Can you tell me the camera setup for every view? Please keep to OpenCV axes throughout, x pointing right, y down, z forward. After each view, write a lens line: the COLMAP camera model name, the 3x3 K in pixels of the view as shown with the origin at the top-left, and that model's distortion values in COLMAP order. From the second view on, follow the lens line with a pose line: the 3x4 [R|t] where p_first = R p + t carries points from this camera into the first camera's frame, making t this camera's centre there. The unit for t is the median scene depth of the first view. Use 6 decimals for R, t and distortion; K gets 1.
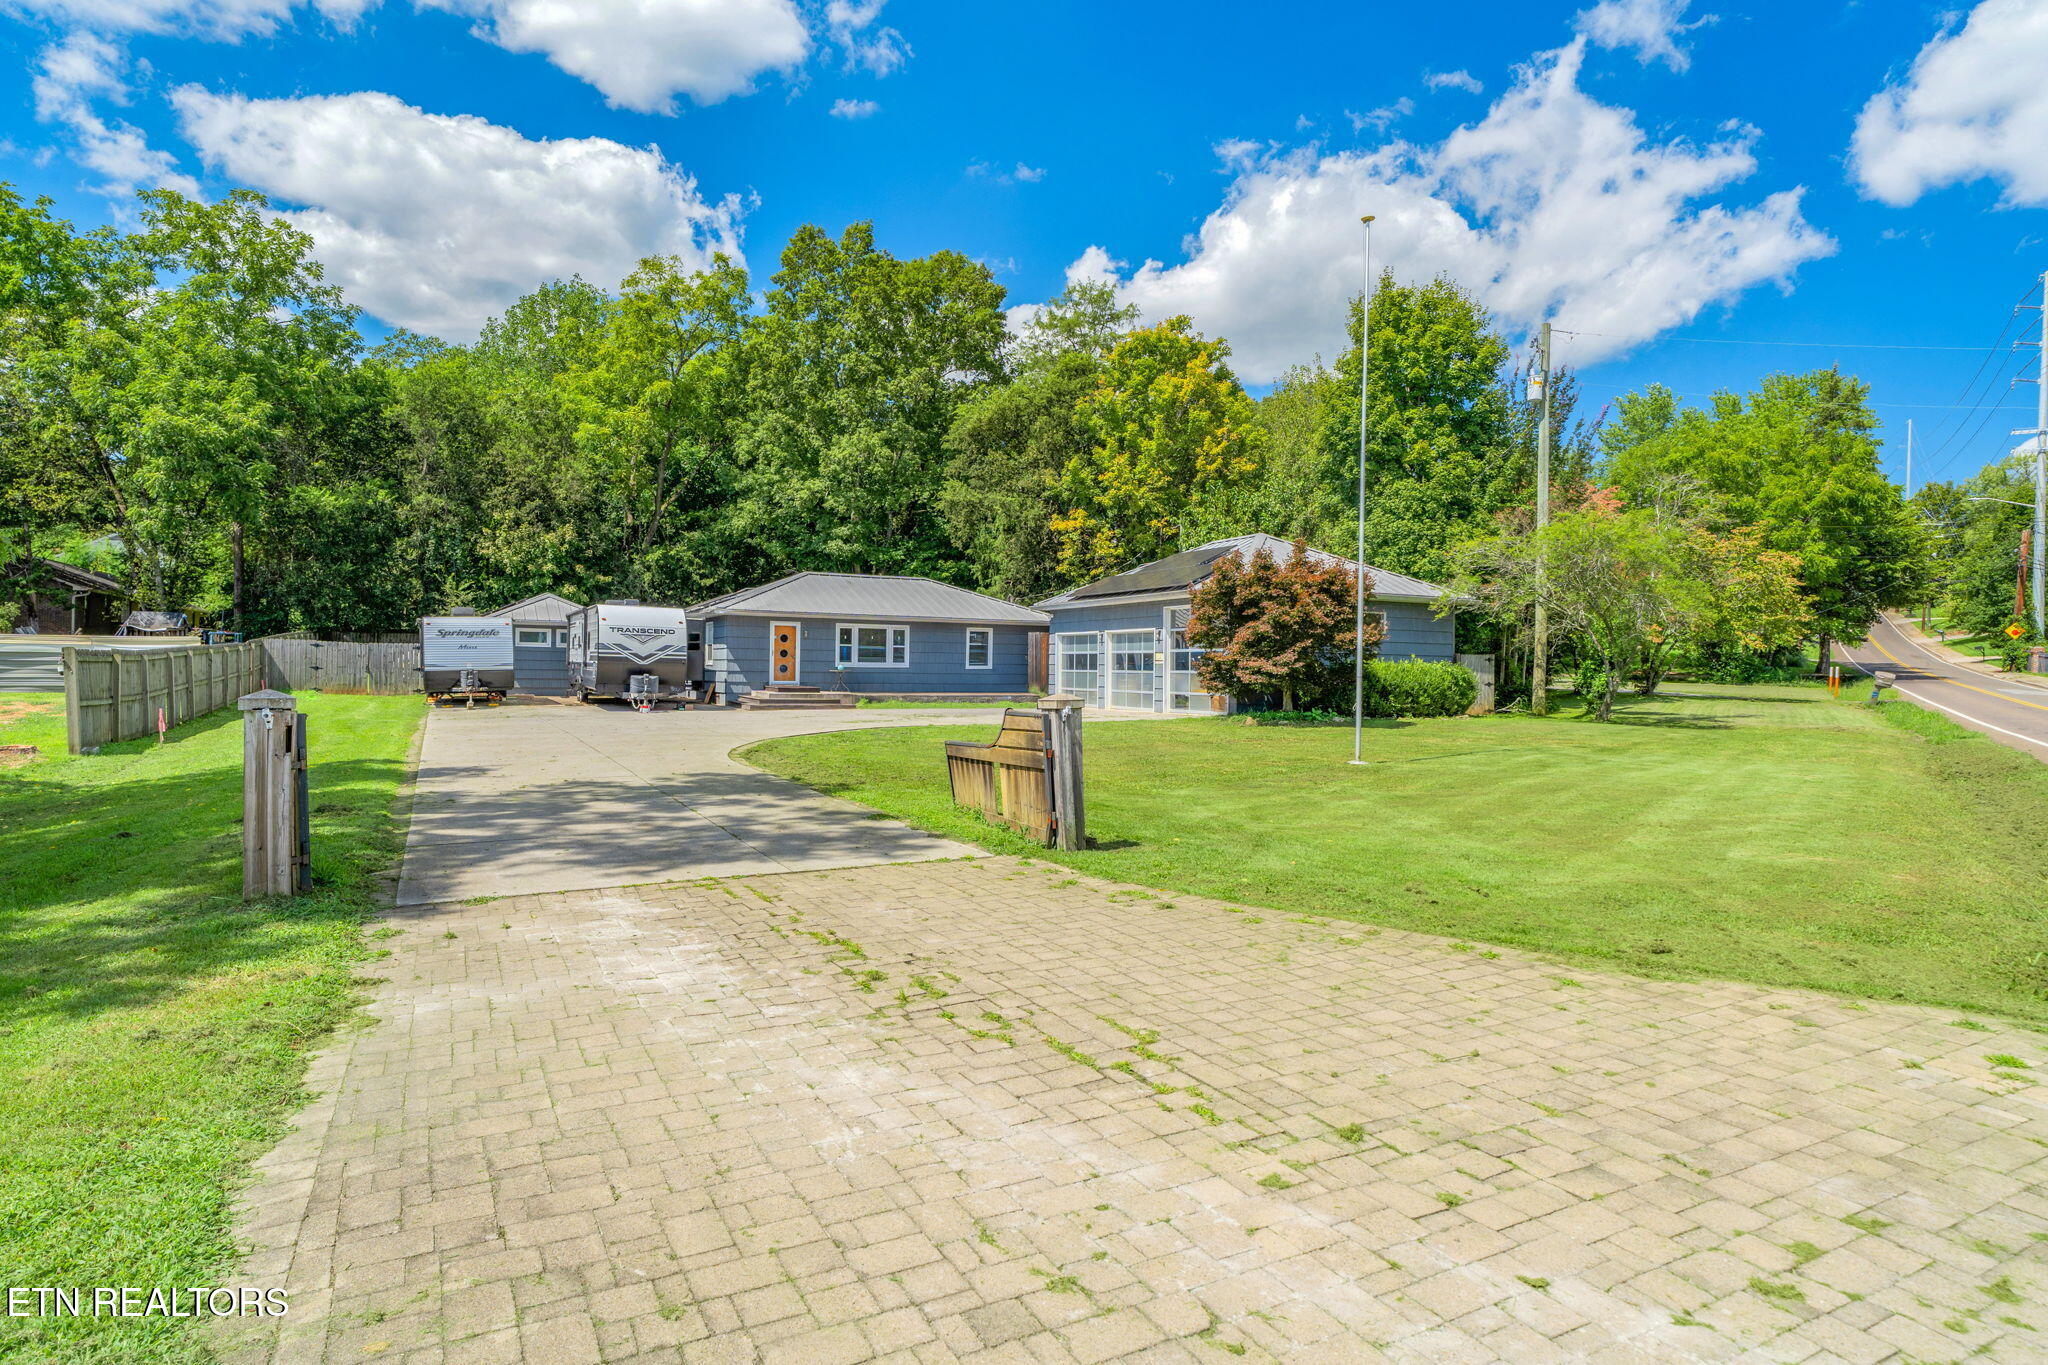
lens RADIAL K [[1040.0, 0, 1024.0], [0, 1040.0, 682.5], [0, 0, 1]] dist [0.002329, 0.001208]
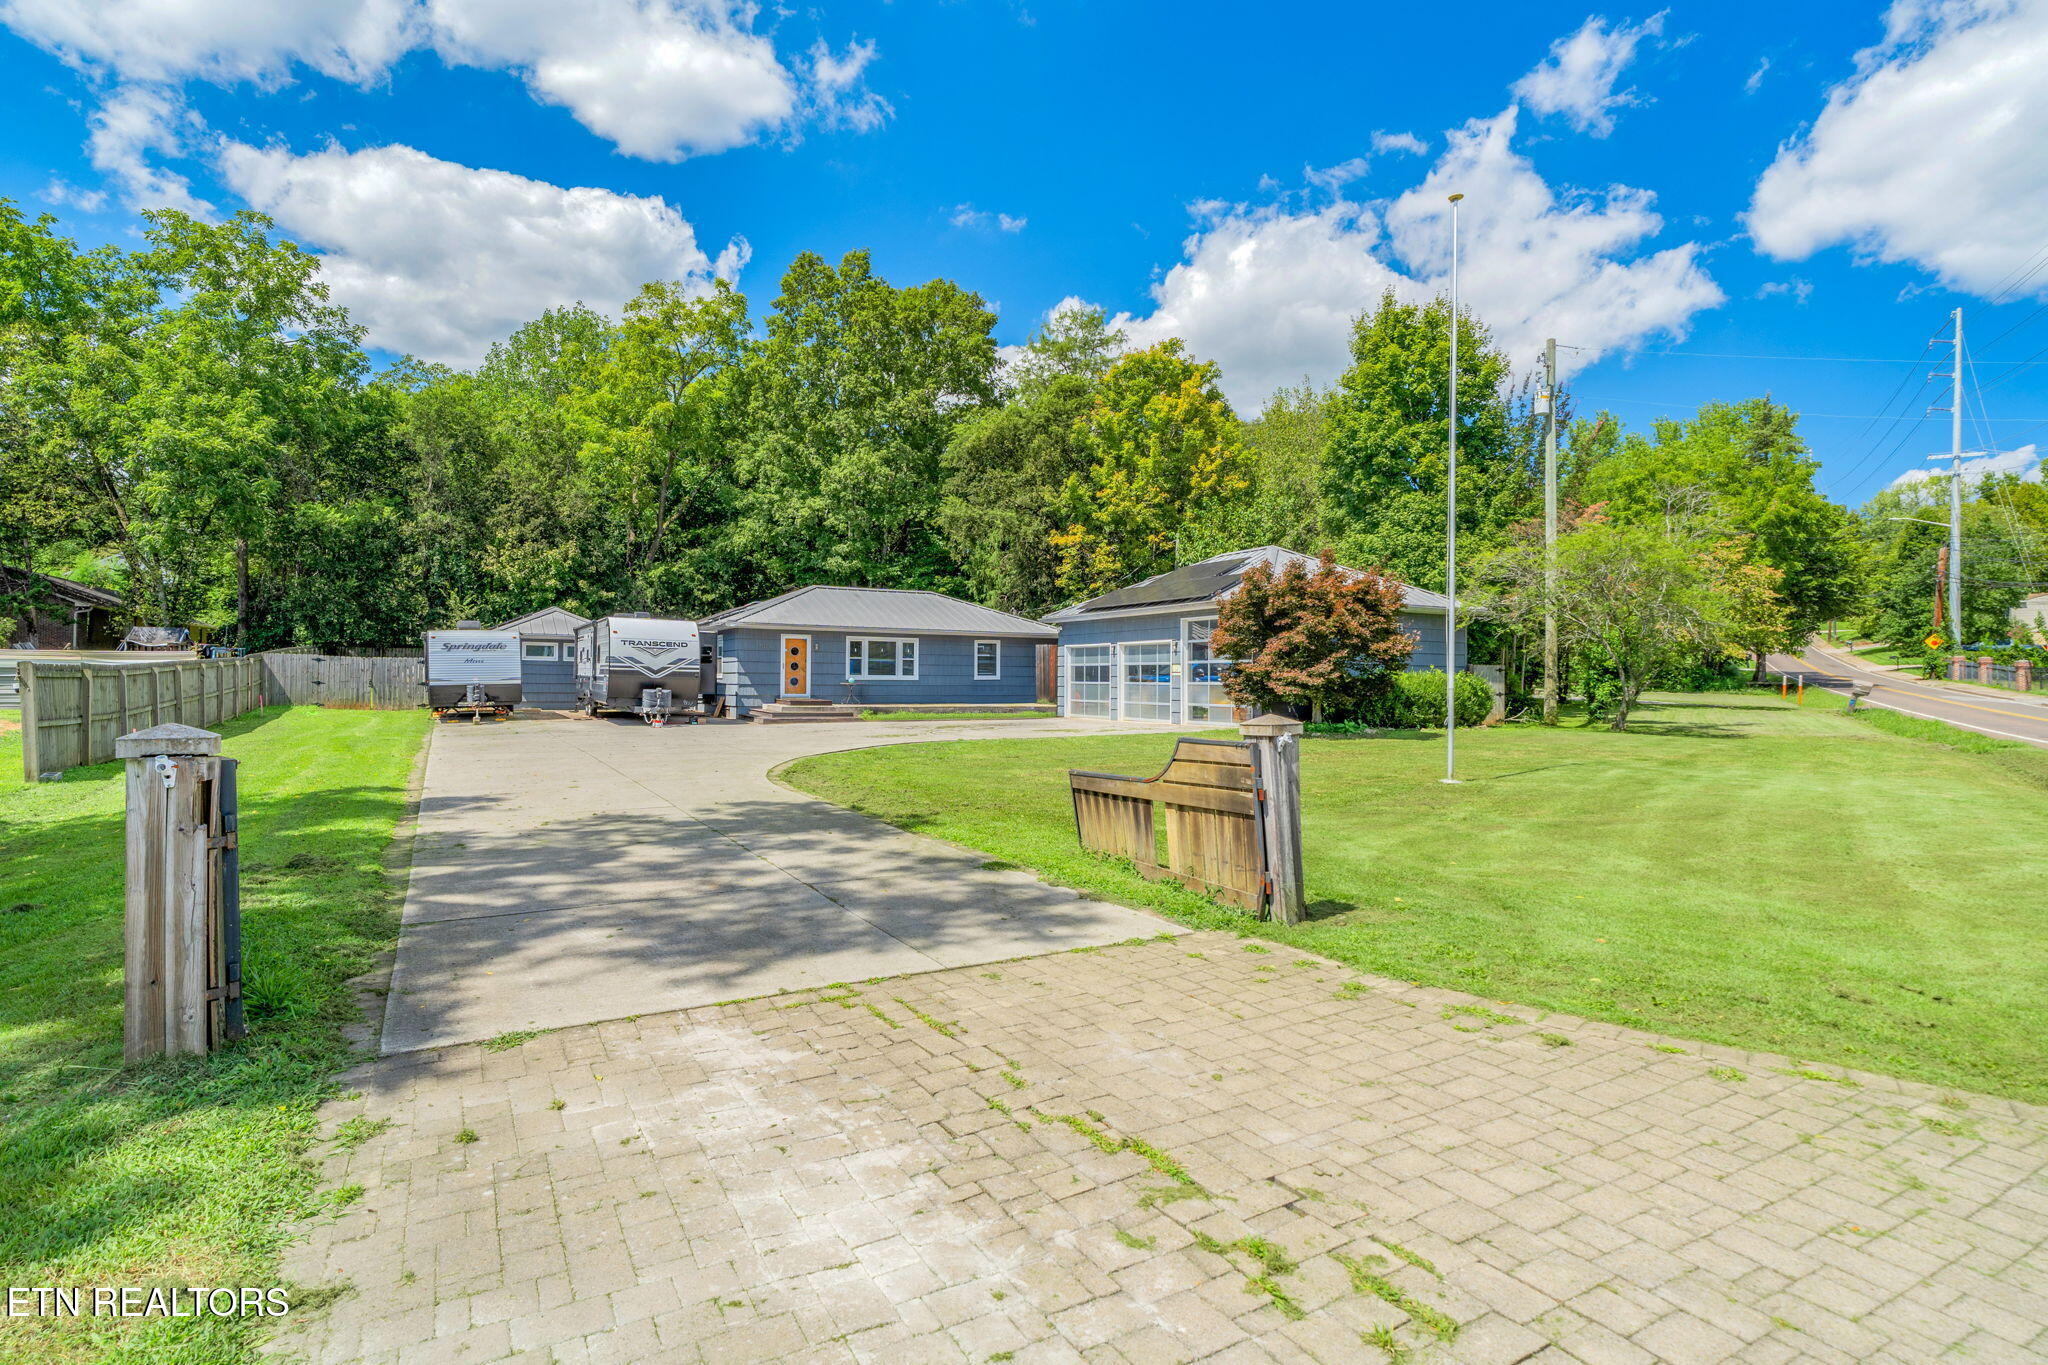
lens RADIAL K [[963.0, 0, 1020.9], [0, 963.0, 683.8], [0, 0, 1]] dist [0.000859, 0.000233]
pose [[0.999604, -0.003965, 0.027846, -0.029683], [0.004226, 0.999948, -0.009319, -0.001237], [-0.027808, 0.009433, 0.999569, 0.052285]]
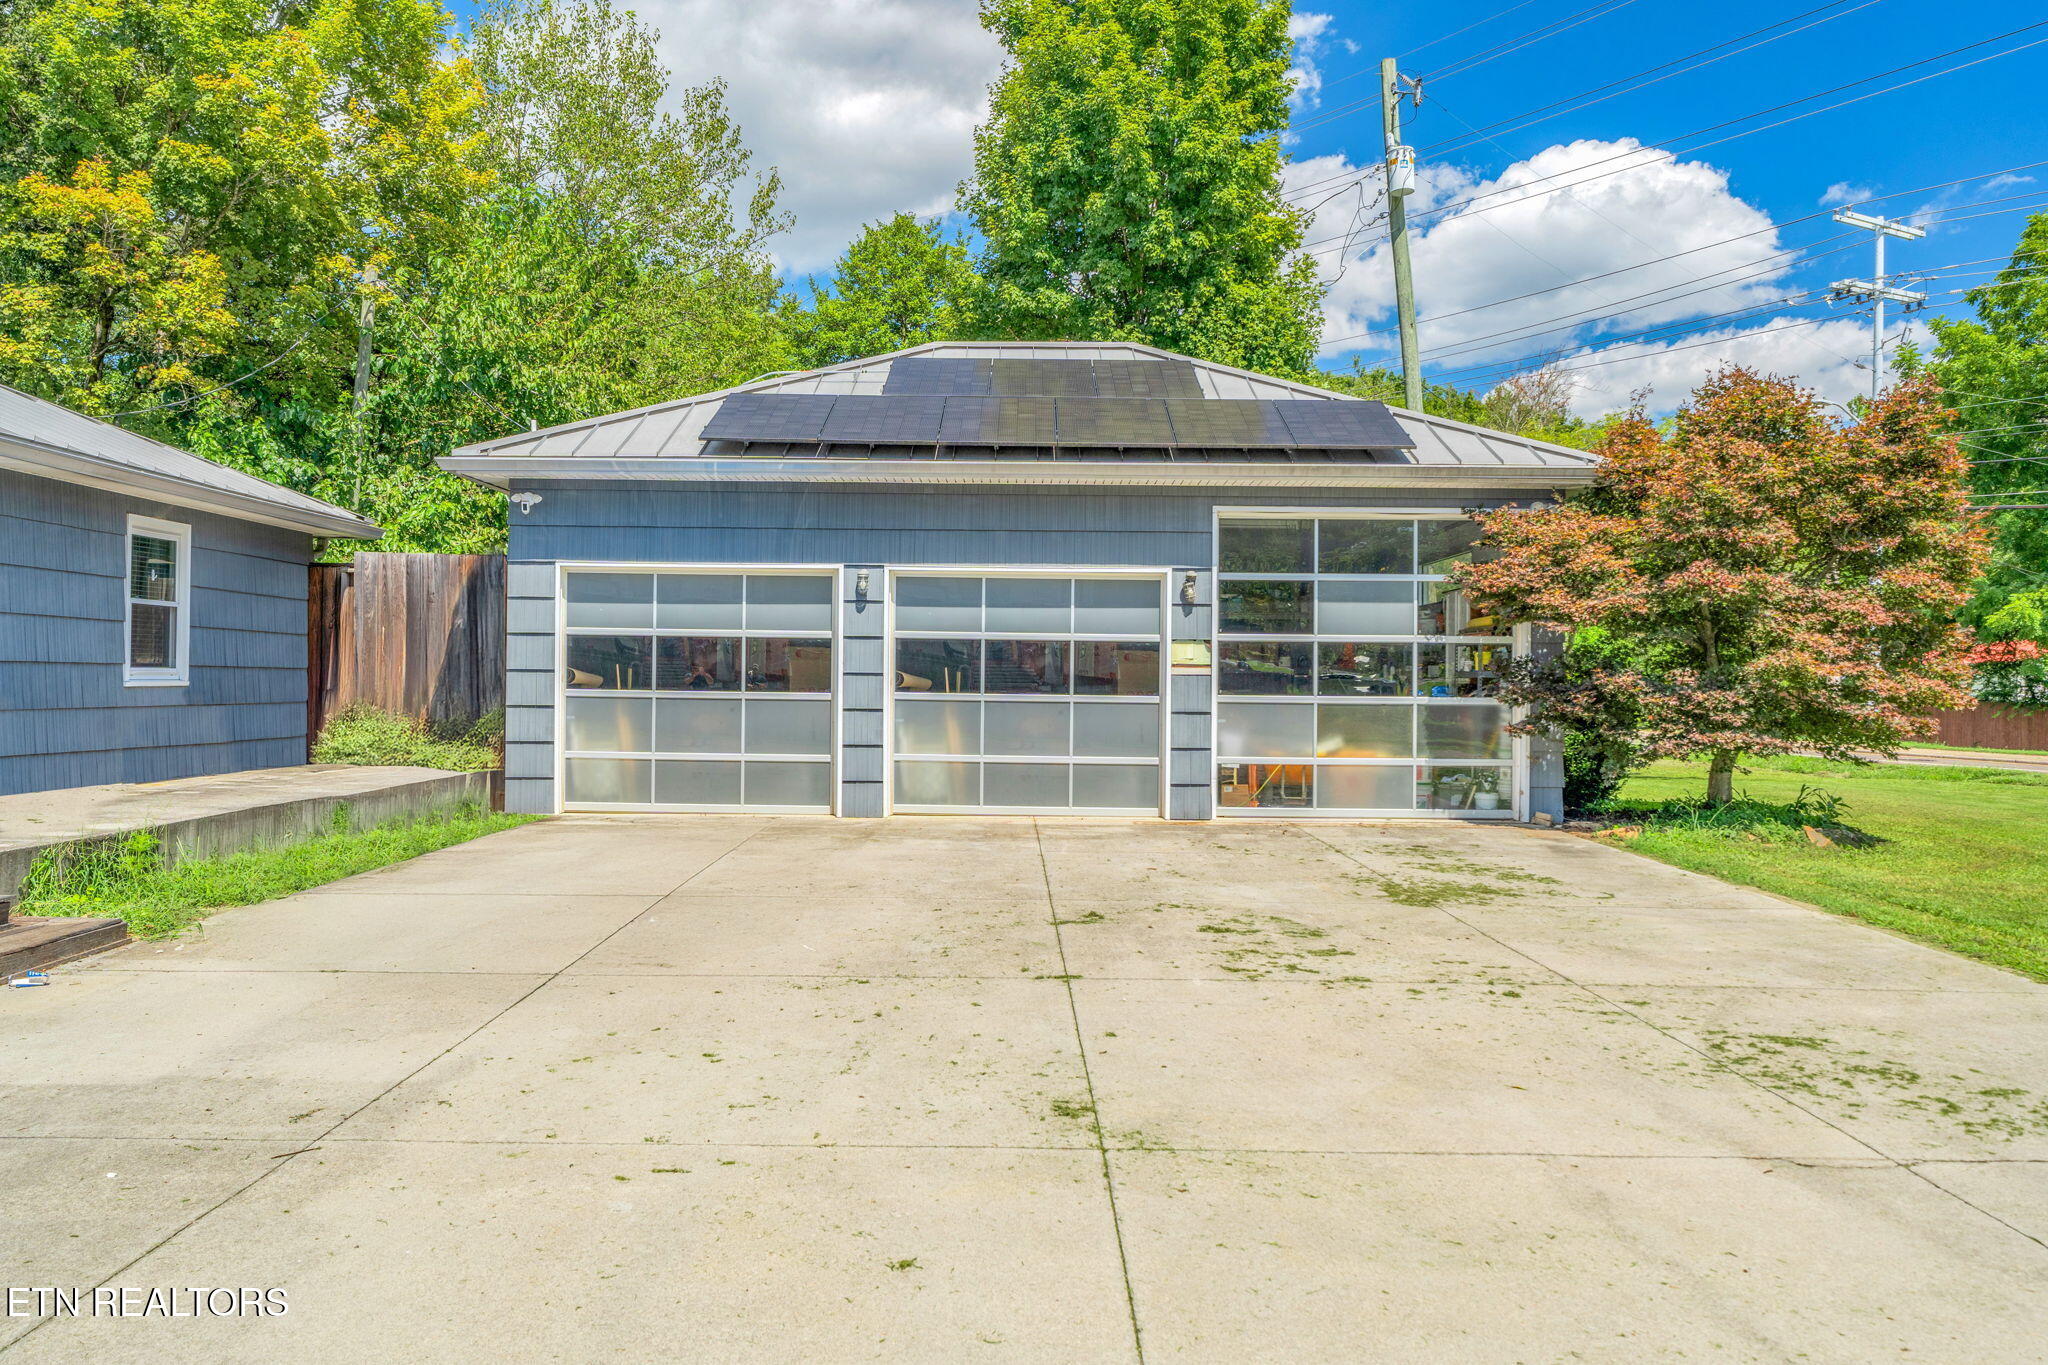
lens RADIAL K [[1643.5, 0, 1024.0], [0, 1643.5, 682.5], [0, 0, 1]] dist [0.057426, -0.128819]
pose [[0.486137, -0.005523, 0.873865, -0.238353], [0.005358, 0.999980, 0.003339, -0.011530], [-0.873866, 0.003058, 0.486157, 0.521097]]
